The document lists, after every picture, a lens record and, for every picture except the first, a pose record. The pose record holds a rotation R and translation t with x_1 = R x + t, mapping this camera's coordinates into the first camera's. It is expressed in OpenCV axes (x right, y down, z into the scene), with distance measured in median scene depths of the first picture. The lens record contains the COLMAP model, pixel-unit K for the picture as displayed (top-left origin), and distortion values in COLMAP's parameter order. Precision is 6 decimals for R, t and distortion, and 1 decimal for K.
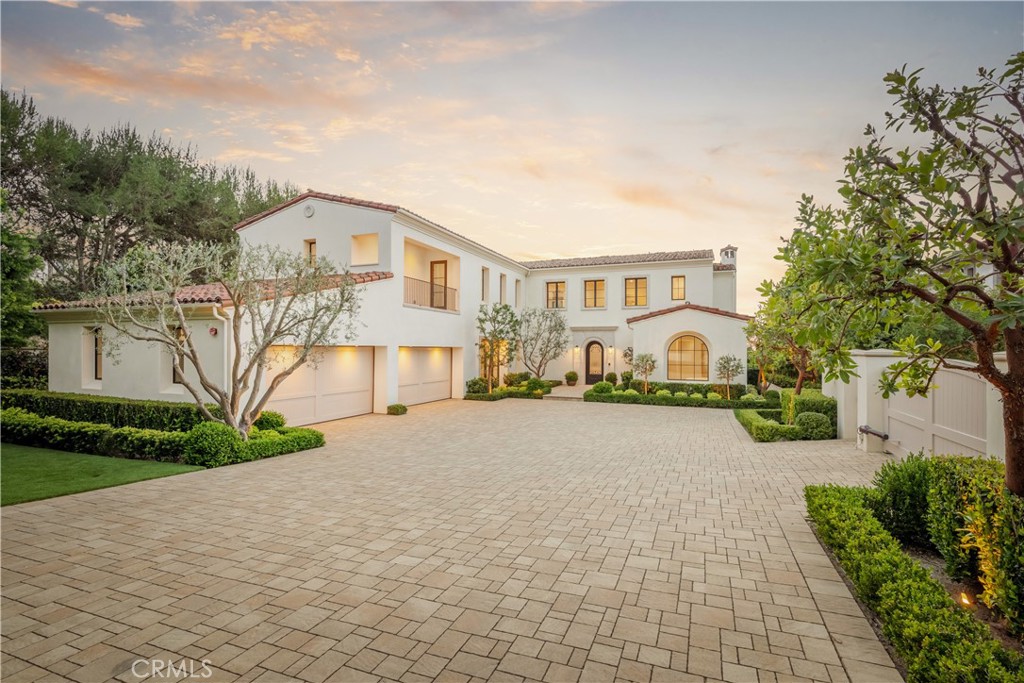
lens RADIAL K [[482.3, 0, 517.2], [0, 482.3, 344.9], [0, 0, 1]] dist [-0.000469, 0.000002]
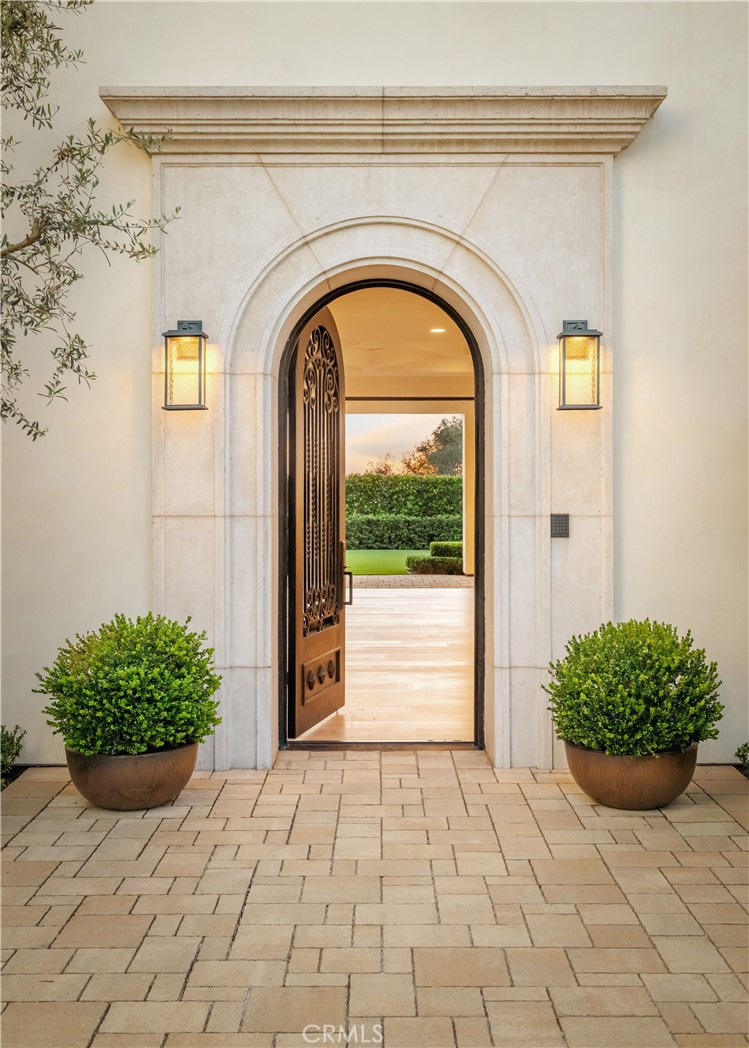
lens RADIAL K [[1138.7, 0, 372.6], [0, 1138.7, 521.1], [0, 0, 1]] dist [-0.003404, 0.000000]
pose [[0.931543, -0.014137, 0.363357, 0.100496], [0.001972, 0.999426, 0.033830, 0.039017], [-0.363626, -0.030797, 0.931036, 0.995497]]
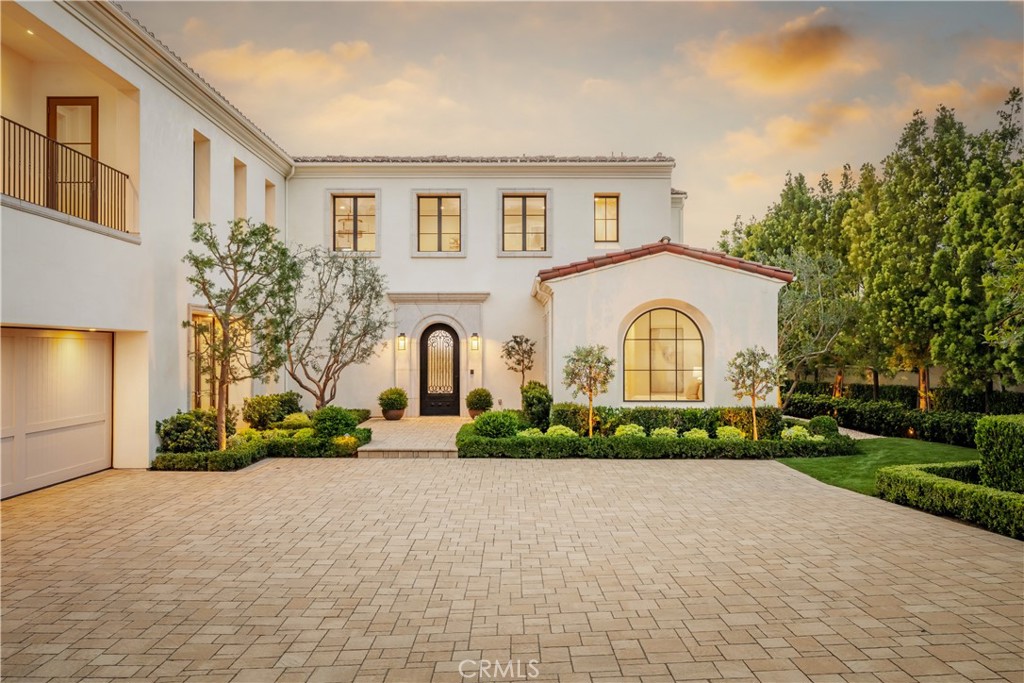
lens RADIAL K [[800.9, 0, 518.0], [0, 800.9, 337.5], [0, 0, 1]] dist [0.004766, 0.001714]
pose [[0.928128, 0.000852, 0.372260, -0.074431], [0.001987, 0.999972, -0.007243, 0.014453], [-0.372255, 0.007462, 0.928100, 0.302559]]
